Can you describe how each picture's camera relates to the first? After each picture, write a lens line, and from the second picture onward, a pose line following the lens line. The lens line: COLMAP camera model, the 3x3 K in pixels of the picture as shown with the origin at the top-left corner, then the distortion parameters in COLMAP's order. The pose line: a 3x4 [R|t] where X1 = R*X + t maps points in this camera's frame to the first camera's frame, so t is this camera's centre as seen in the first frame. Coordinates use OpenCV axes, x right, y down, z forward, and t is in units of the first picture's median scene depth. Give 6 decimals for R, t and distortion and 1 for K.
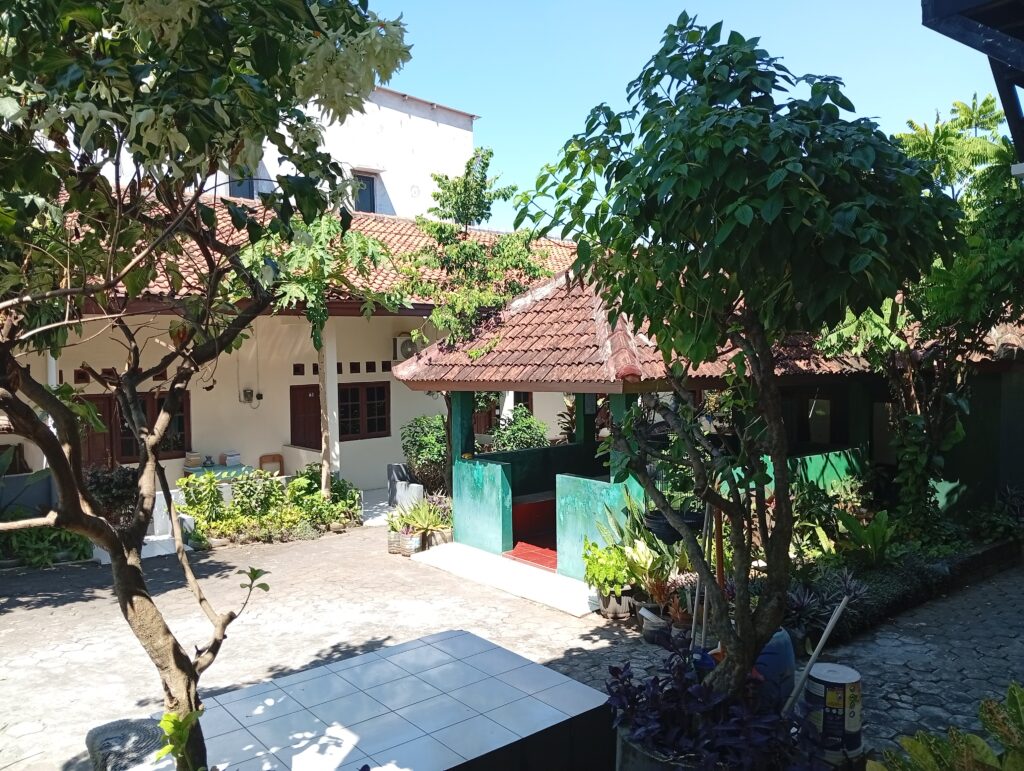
lens RADIAL K [[809.2, 0, 512.0], [0, 809.2, 385.5], [0, 0, 1]] dist [0.112854, -0.223248]
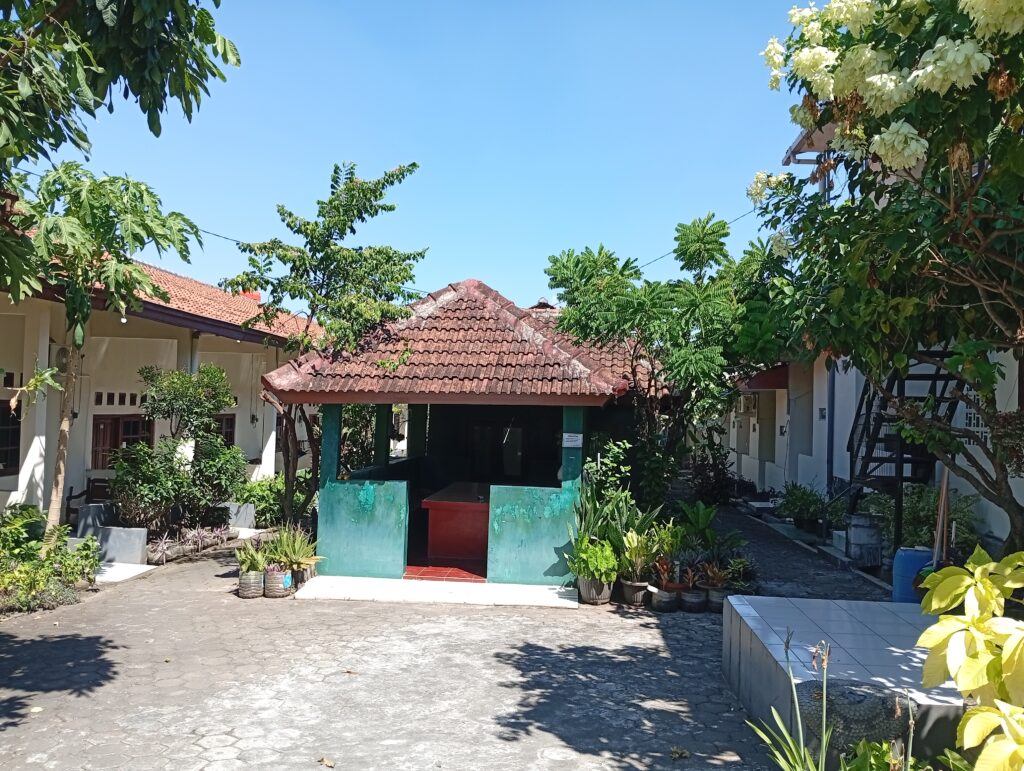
lens RADIAL K [[798.8, 0, 513.8], [0, 798.8, 378.8], [0, 0, 1]] dist [0.085001, -0.142918]
pose [[0.684373, 0.064613, 0.726263, -0.683952], [-0.005306, 0.996481, -0.083654, 0.059579], [-0.729112, 0.053397, 0.682308, 0.272465]]
